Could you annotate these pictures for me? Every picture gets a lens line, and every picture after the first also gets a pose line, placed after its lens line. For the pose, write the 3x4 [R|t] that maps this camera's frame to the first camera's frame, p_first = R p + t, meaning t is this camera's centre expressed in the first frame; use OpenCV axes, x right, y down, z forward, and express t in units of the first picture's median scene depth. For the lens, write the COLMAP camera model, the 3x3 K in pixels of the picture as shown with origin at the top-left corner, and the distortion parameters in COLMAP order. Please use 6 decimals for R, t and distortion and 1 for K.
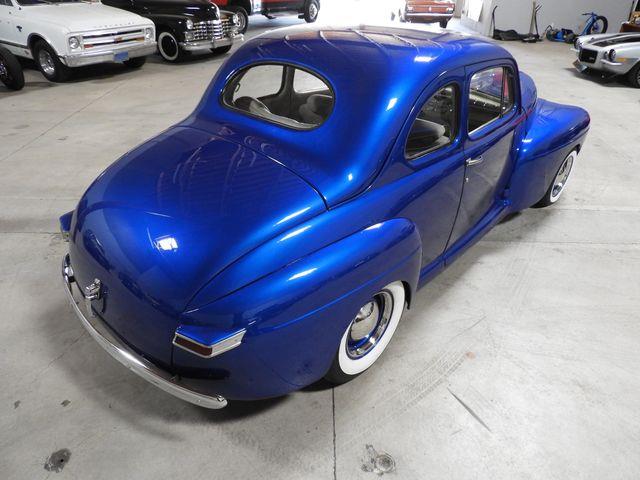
lens RADIAL K [[455.5, 0, 323.8], [0, 455.5, 238.5], [0, 0, 1]] dist [-0.002116, 0.001814]
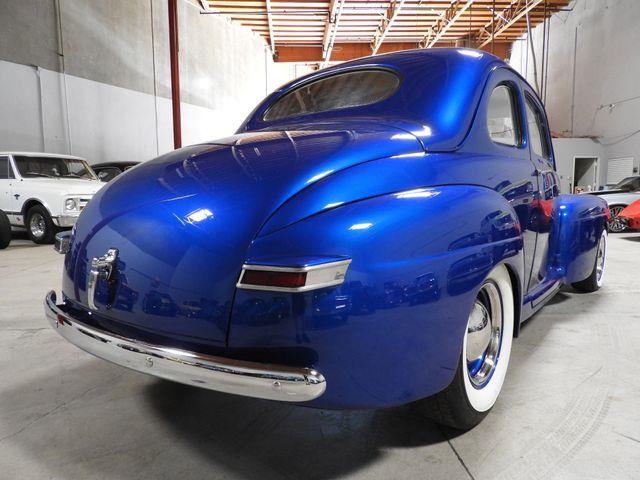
lens RADIAL K [[454.2, 0, 320.0], [0, 454.2, 240.0], [0, 0, 1]] dist [-0.002217, 0.001113]
pose [[0.996457, -0.045790, 0.070546, -0.156766], [0.072379, 0.894074, -0.442032, 0.279393], [-0.042833, 0.445572, 0.894221, 0.242097]]
